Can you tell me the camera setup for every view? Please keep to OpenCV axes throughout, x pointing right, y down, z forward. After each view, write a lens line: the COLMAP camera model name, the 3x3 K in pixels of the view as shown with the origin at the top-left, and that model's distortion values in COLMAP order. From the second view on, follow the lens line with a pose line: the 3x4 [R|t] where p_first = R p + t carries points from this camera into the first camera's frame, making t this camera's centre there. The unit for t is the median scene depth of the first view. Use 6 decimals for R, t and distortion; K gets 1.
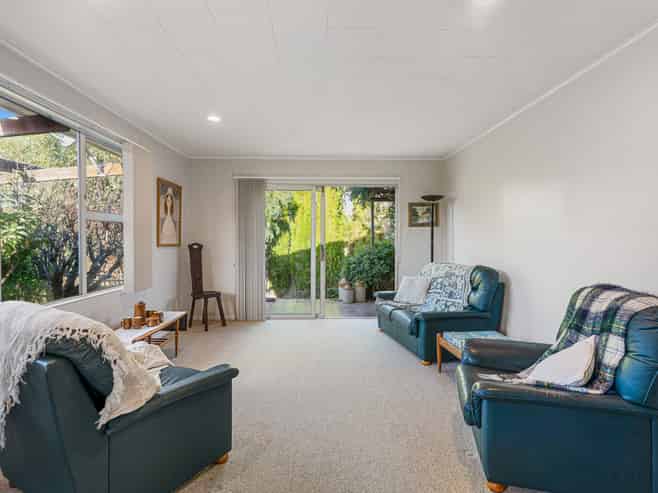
lens RADIAL K [[356.9, 0, 329.4], [0, 356.9, 241.9], [0, 0, 1]] dist [-0.001862, -0.001018]
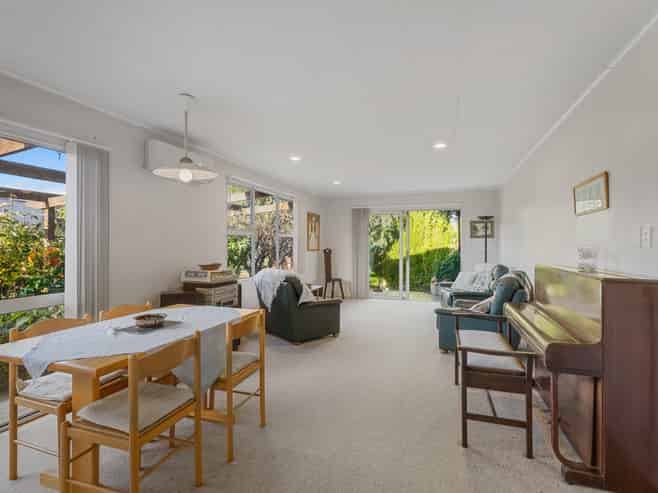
lens RADIAL K [[310.7, 0, 330.9], [0, 310.7, 246.5], [0, 0, 1]] dist [0.000018, -0.000001]
pose [[0.939322, 0.004480, -0.343009, 0.132643], [-0.006109, 0.999975, -0.003670, -0.001869], [0.342984, 0.005542, 0.939325, -0.344015]]
